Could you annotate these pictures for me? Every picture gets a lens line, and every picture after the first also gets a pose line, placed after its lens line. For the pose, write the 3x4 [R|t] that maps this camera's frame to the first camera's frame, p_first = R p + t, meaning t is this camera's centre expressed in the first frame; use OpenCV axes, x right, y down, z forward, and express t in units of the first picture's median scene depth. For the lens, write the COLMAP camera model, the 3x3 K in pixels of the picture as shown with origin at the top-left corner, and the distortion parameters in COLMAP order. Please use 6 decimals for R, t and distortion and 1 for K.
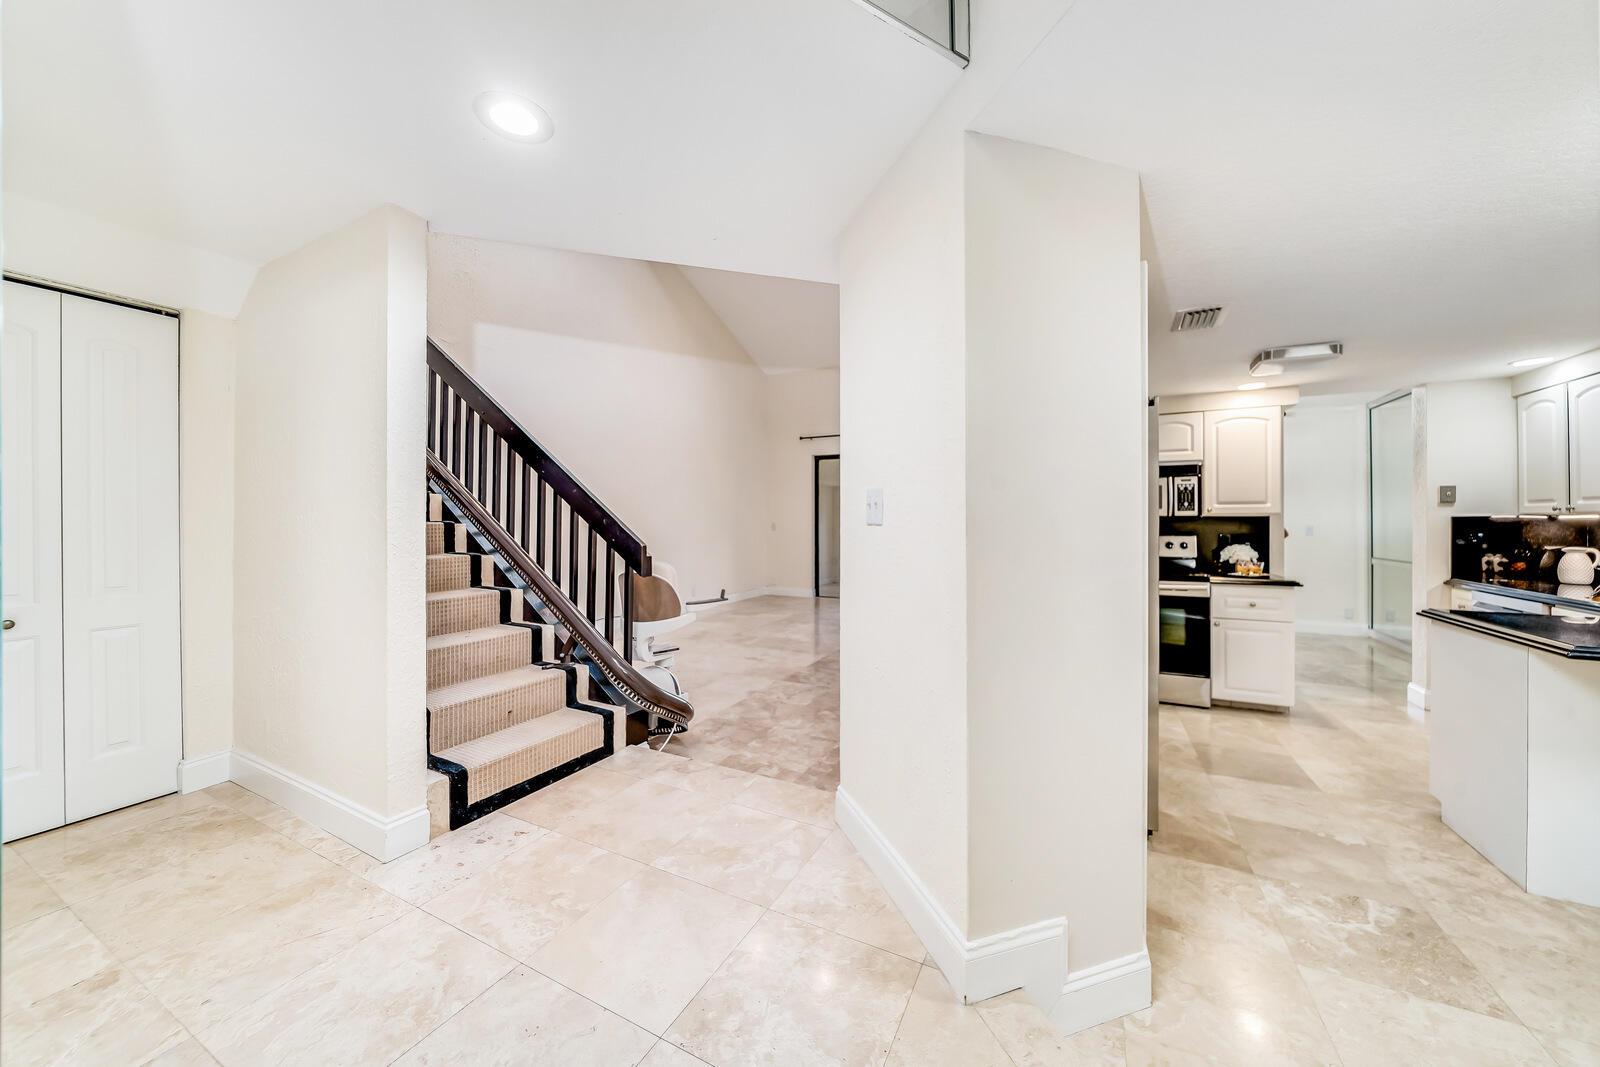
lens RADIAL K [[557.0, 0, 809.5], [0, 557.0, 520.4], [0, 0, 1]] dist [-0.003005, 0.000261]
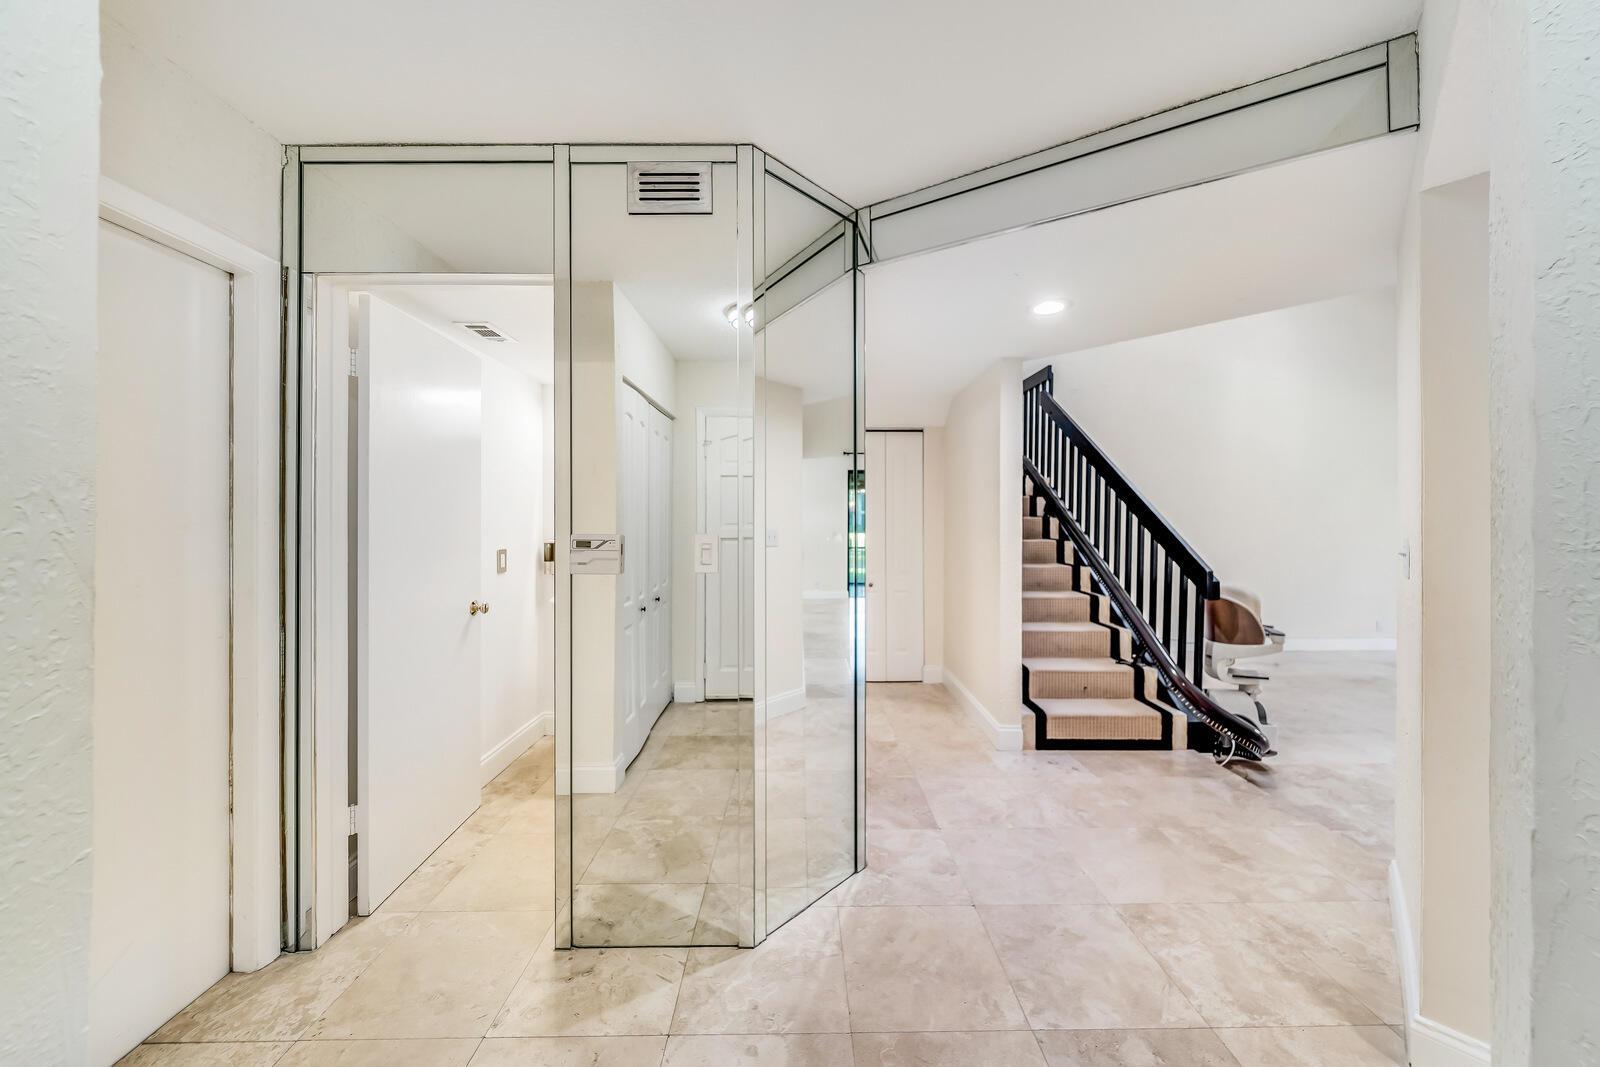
lens RADIAL K [[557.0, 0, 801.2], [0, 557.0, 521.2], [0, 0, 1]] dist [-0.003005, 0.000261]
pose [[0.455336, 0.004654, -0.890308, 0.377586], [-0.001157, 0.999989, 0.004636, -0.069668], [0.890319, -0.001080, 0.455336, -0.244002]]
